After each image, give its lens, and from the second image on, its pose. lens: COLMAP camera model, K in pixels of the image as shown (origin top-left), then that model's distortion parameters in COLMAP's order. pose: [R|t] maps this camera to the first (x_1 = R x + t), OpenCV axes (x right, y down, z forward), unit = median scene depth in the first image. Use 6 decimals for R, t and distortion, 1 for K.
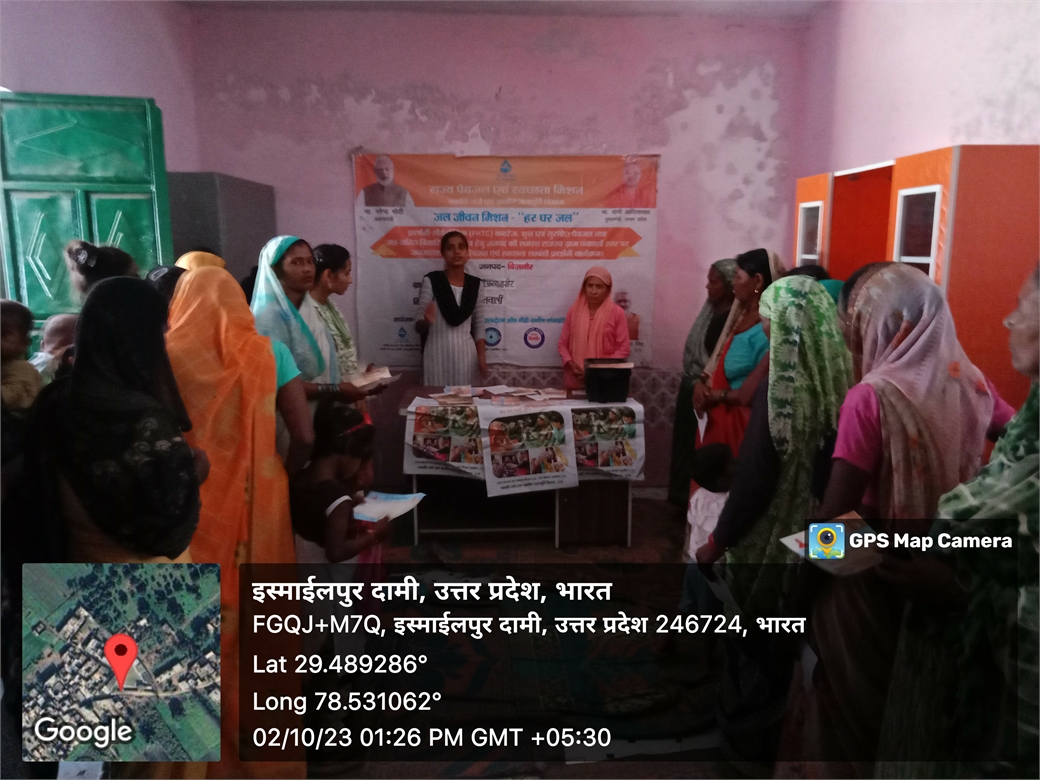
lens RADIAL K [[777.4, 0, 520.0], [0, 777.4, 390.0], [0, 0, 1]] dist [-0.000184, -0.000670]
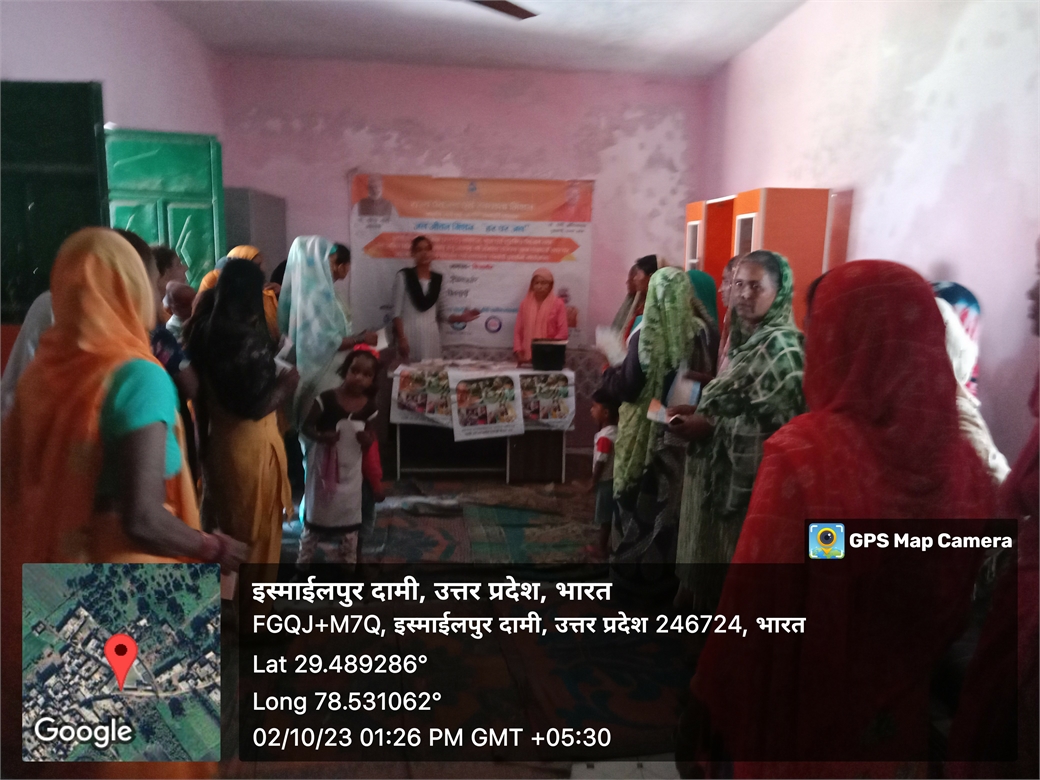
lens RADIAL K [[772.9, 0, 521.3], [0, 772.9, 391.1], [0, 0, 1]] dist [0.003630, -0.003519]
pose [[0.998868, 0.013421, 0.045632, 0.009427], [-0.012978, 0.999866, -0.009996, 0.064375], [-0.045760, 0.009393, 0.998908, -0.295827]]
